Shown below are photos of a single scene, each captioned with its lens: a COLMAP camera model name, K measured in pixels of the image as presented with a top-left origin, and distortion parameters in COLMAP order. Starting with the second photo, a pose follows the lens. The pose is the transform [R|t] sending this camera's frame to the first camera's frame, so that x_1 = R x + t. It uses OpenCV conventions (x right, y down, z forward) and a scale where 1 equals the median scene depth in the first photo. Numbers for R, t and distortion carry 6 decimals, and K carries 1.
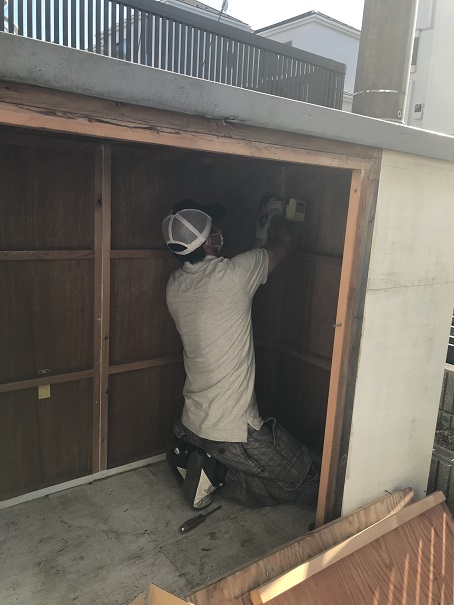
lens RADIAL K [[493.1, 0, 227.0], [0, 493.1, 302.5], [0, 0, 1]] dist [0.001967, 0.000132]
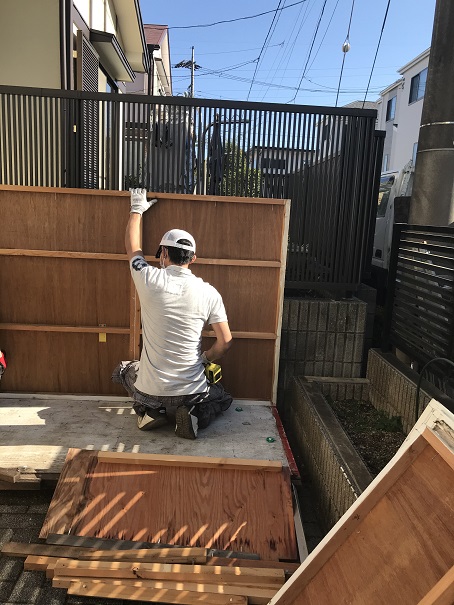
lens RADIAL K [[501.4, 0, 227.0], [0, 501.4, 302.5], [0, 0, 1]] dist [0.048069, -0.062799]
pose [[0.817483, 0.085506, -0.569570, 1.152665], [-0.119448, 0.992587, -0.022427, 0.061891], [0.563430, 0.086368, 0.821637, -0.220204]]
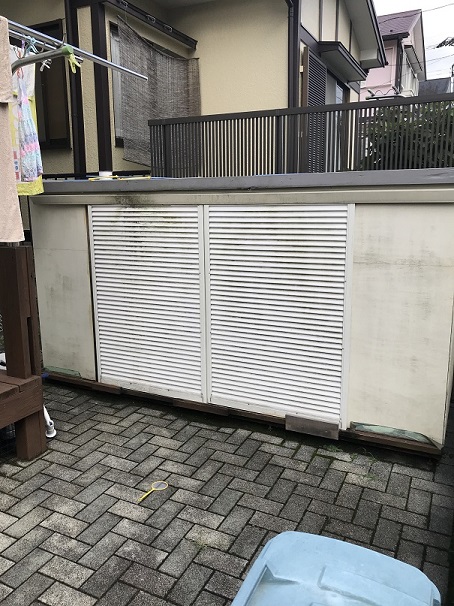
lens RADIAL K [[502.2, 0, 227.0], [0, 502.2, 303.0], [0, 0, 1]] dist [0.048069, -0.062799]
pose [[0.446023, 0.115557, -0.887530, 1.639704], [-0.146589, 0.987671, 0.054927, 0.083222], [0.882935, 0.105604, 0.457463, -0.220598]]
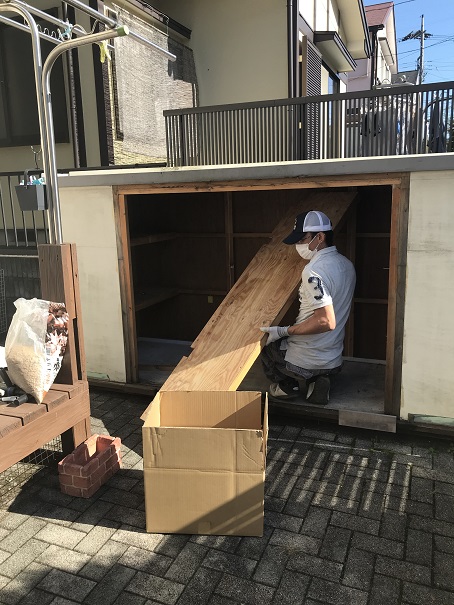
lens RADIAL K [[505.0, 0, 227.0], [0, 505.0, 302.5], [0, 0, 1]] dist [0.010736, 0.004685]
pose [[0.501650, 0.106772, -0.858456, 1.440370], [-0.117910, 0.991532, 0.054421, 0.129766], [0.856997, 0.073921, 0.509991, -0.438344]]
